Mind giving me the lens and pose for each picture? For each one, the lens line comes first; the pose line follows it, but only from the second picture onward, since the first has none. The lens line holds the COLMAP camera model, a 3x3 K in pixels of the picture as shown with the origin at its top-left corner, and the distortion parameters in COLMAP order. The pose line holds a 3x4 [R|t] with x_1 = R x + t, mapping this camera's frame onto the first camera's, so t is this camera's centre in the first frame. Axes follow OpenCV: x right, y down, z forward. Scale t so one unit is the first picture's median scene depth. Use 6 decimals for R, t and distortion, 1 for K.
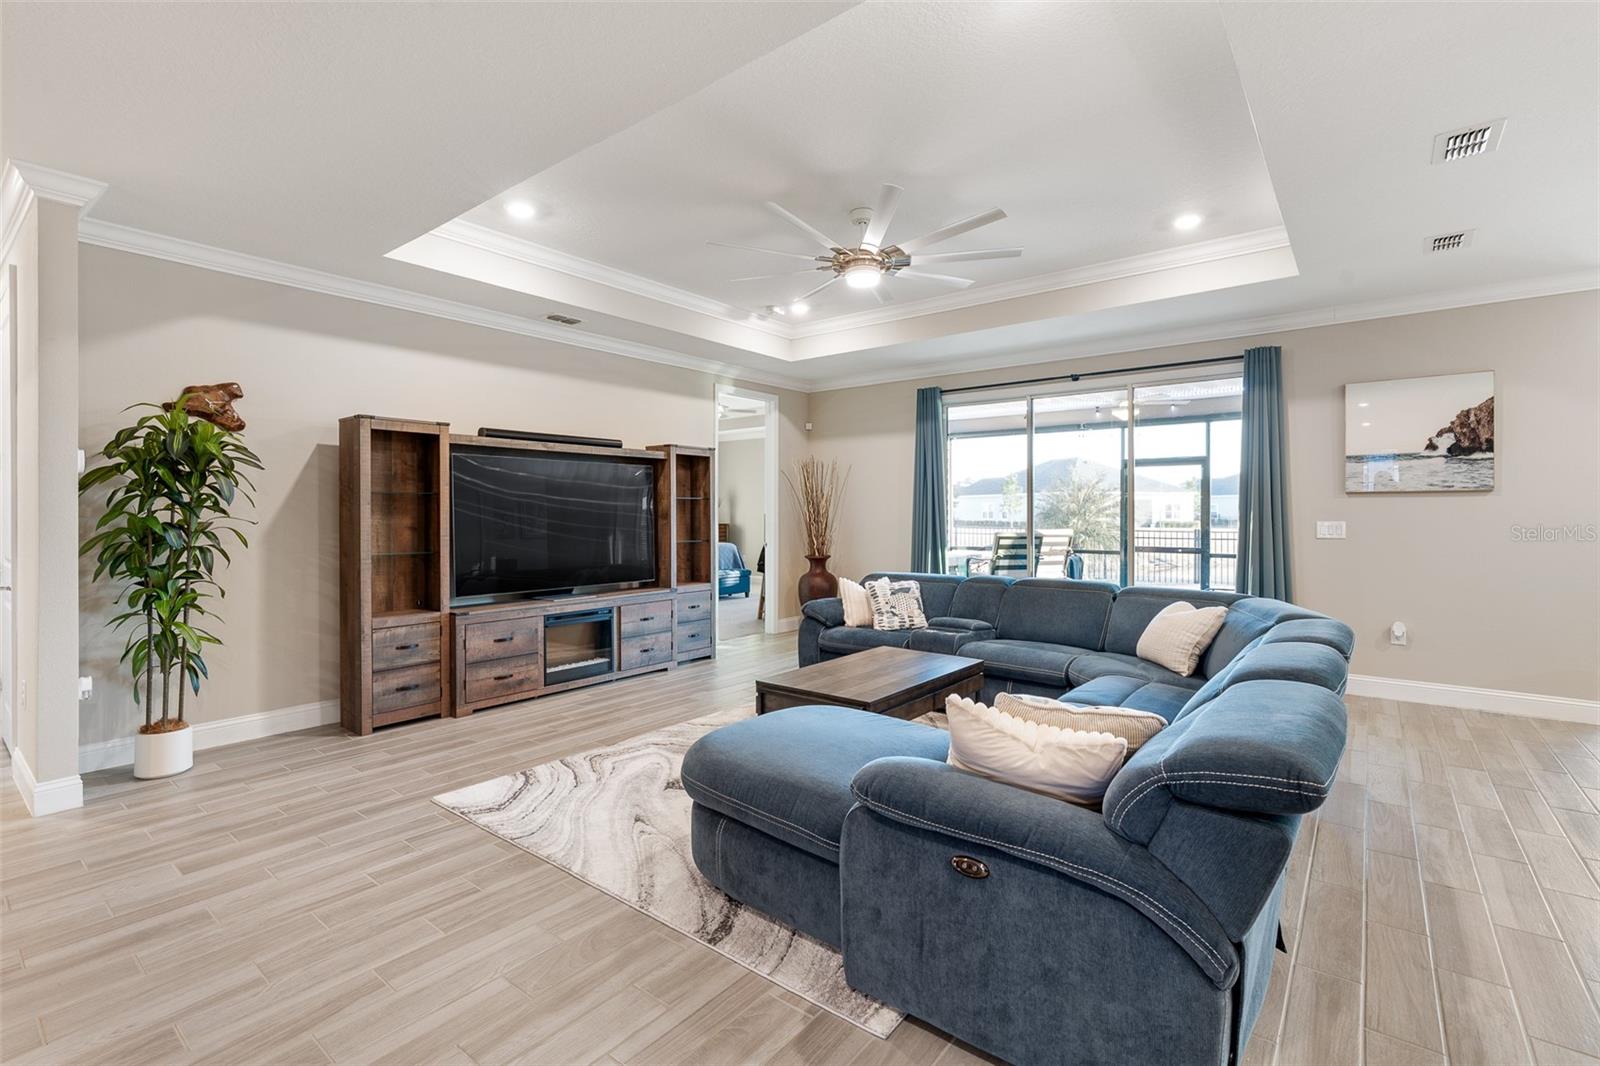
lens RADIAL K [[720.3, 0, 792.9], [0, 720.3, 513.3], [0, 0, 1]] dist [-0.008576, 0.003181]
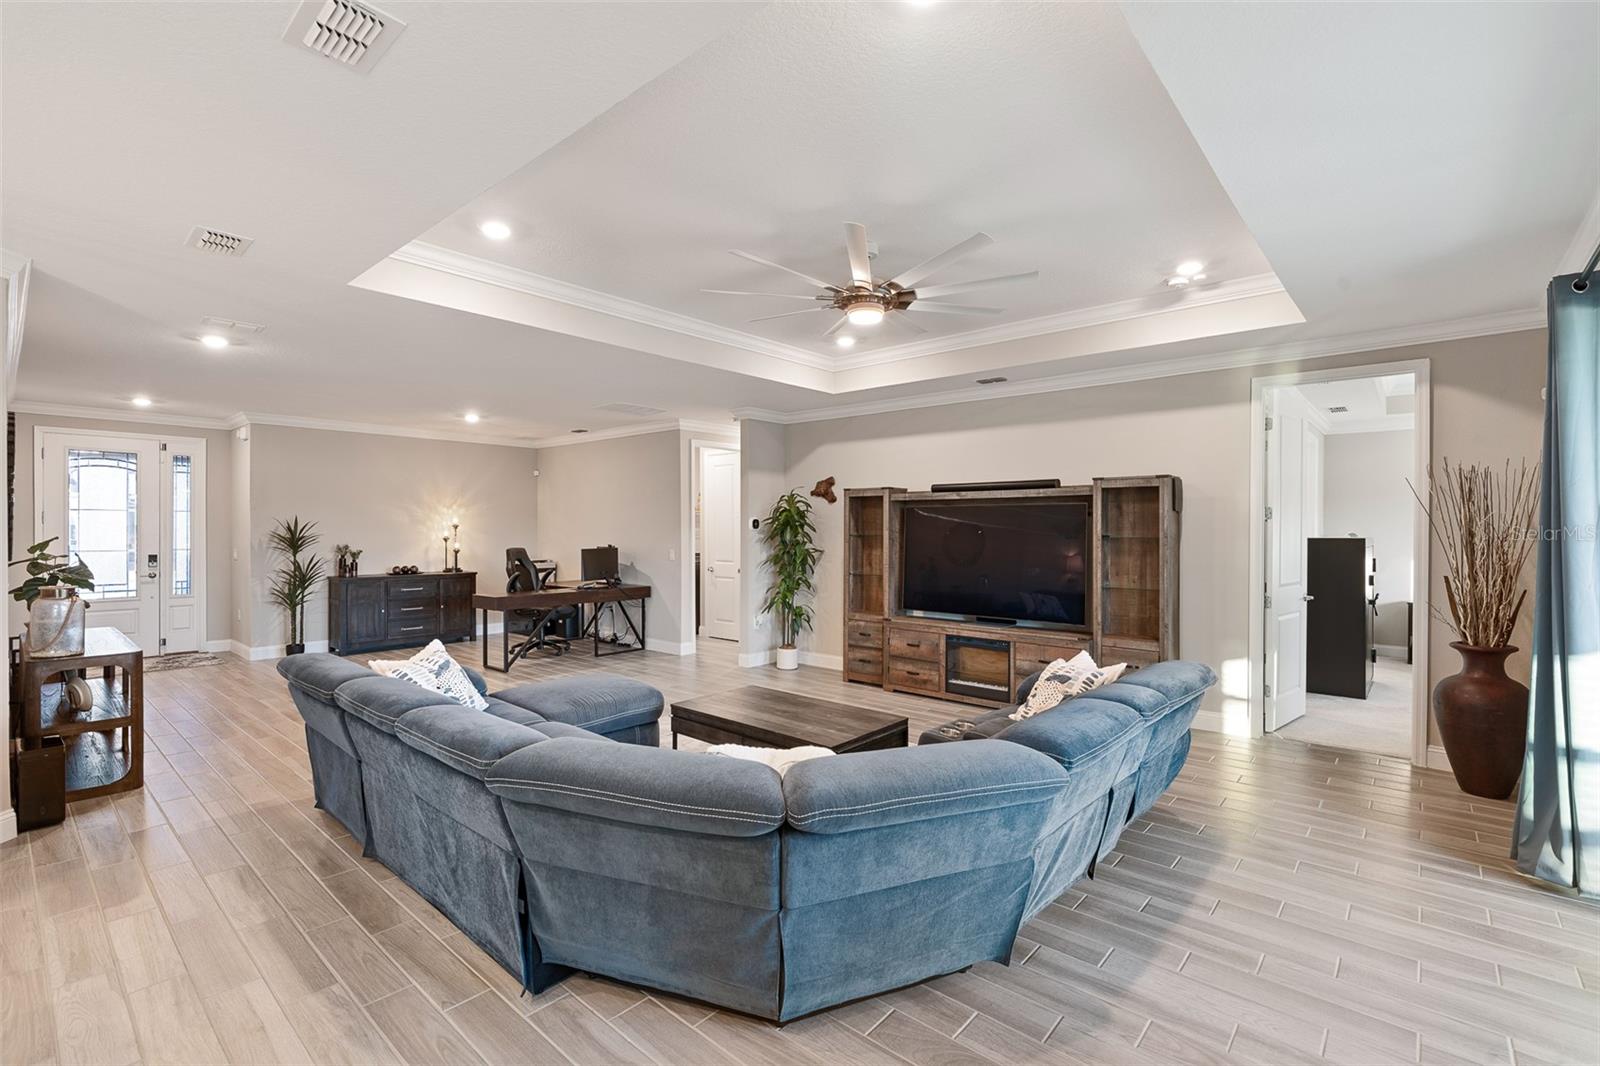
lens RADIAL K [[720.3, 0, 798.9], [0, 720.3, 531.7], [0, 0, 1]] dist [-0.008576, 0.003181]
pose [[-0.044559, 0.006487, -0.998986, 0.925460], [-0.002658, 0.999975, 0.006612, -0.042213], [0.999003, 0.002950, -0.044541, 0.835896]]
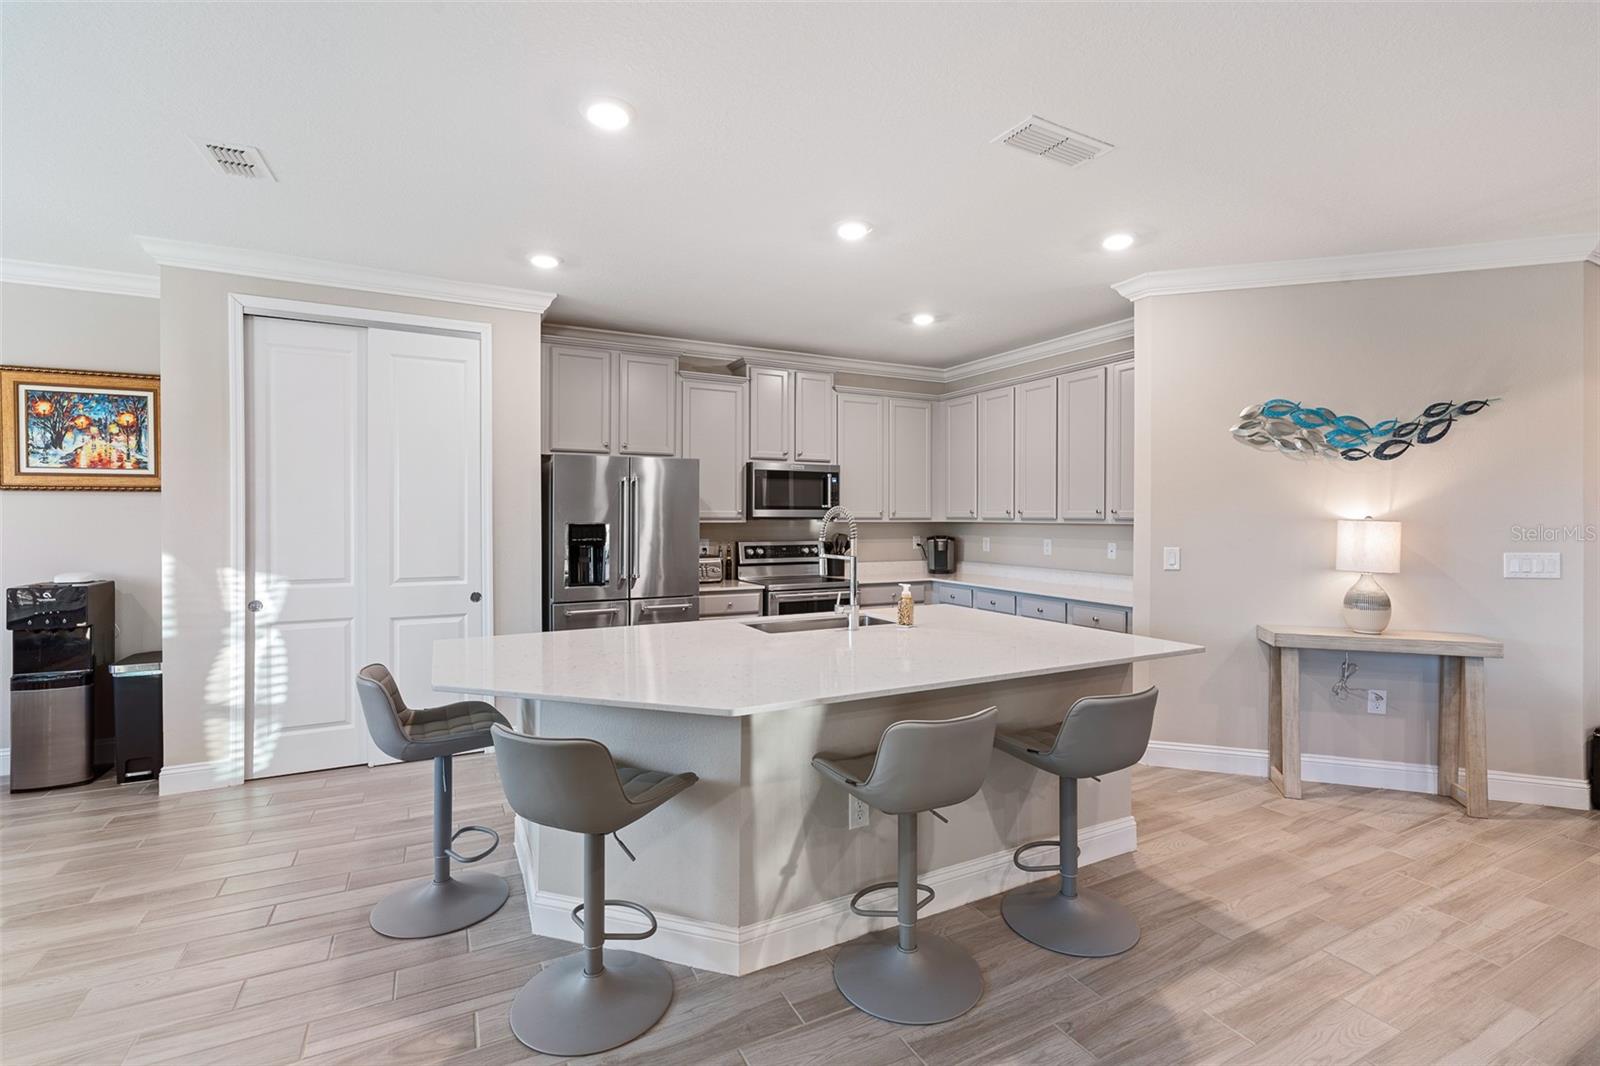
lens RADIAL K [[720.3, 0, 795.7], [0, 720.3, 518.0], [0, 0, 1]] dist [-0.008576, 0.003181]
pose [[-0.910931, -0.003376, 0.412546, 0.680401], [-0.002036, 0.999991, 0.003687, -0.025853], [-0.412554, 0.002519, -0.910929, 1.011947]]
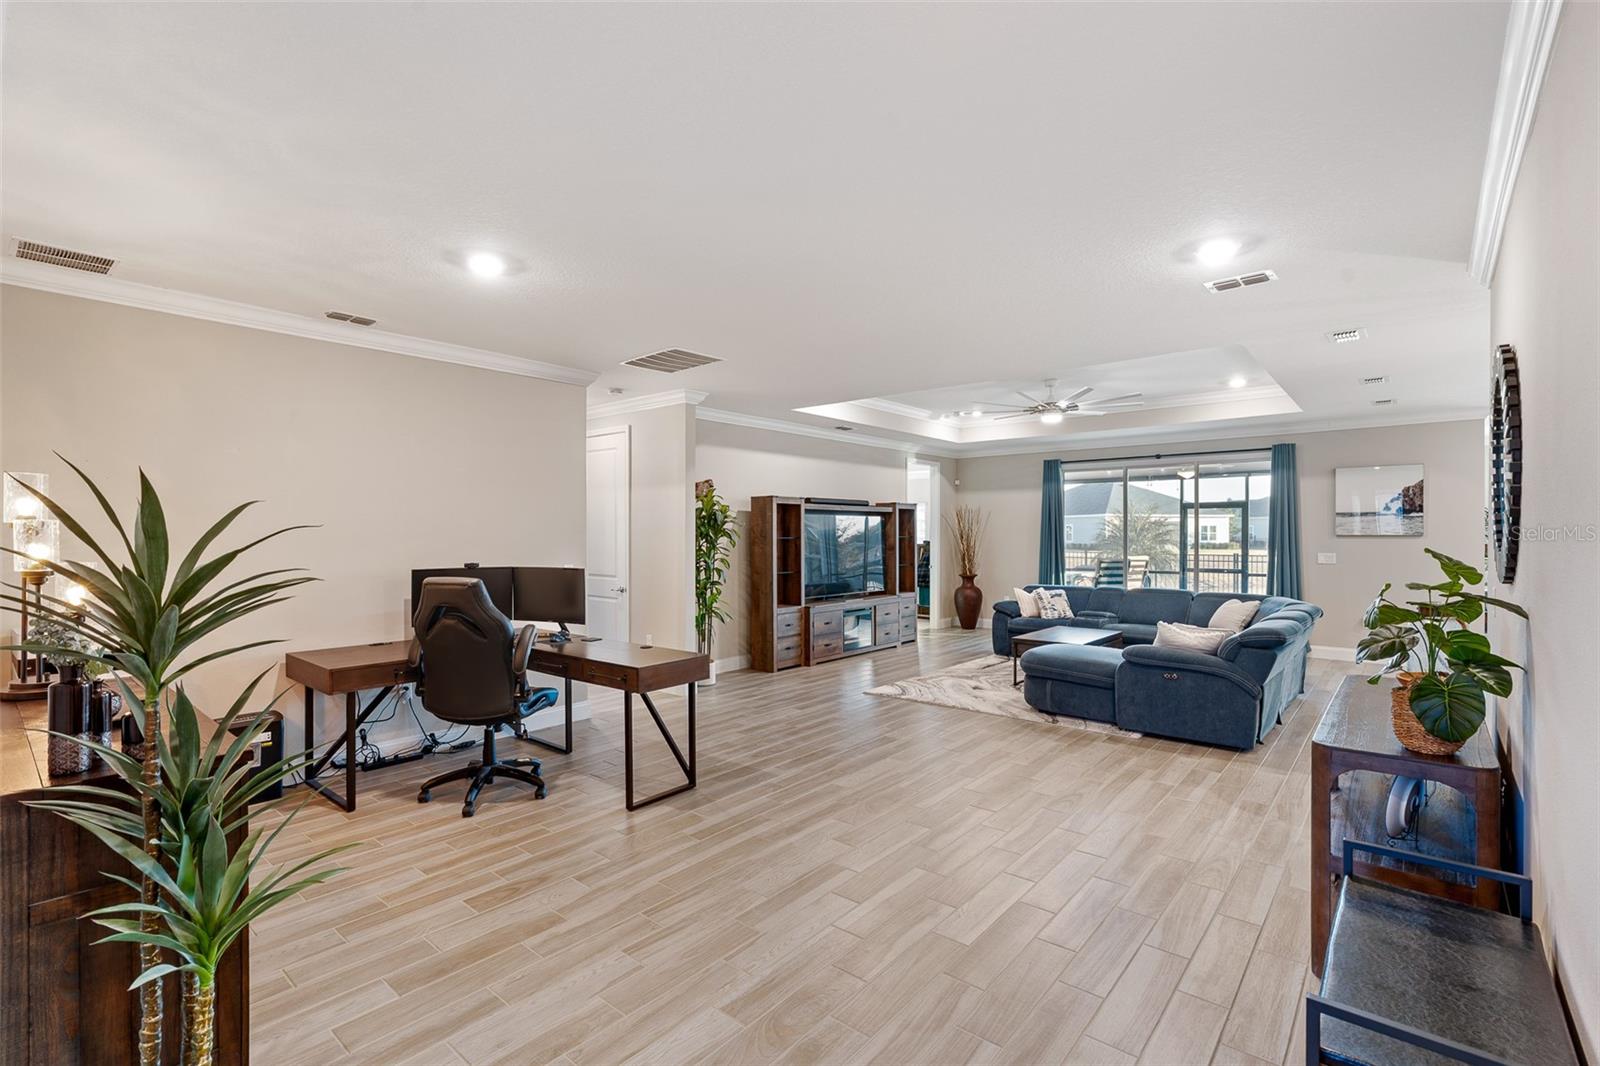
lens RADIAL K [[720.3, 0, 791.6], [0, 720.3, 538.6], [0, 0, 1]] dist [-0.008576, 0.003181]
pose [[0.999319, -0.000845, -0.036893, -0.419550], [0.001115, 0.999973, 0.007318, -0.036742], [0.036886, -0.007354, 0.999292, -0.702659]]
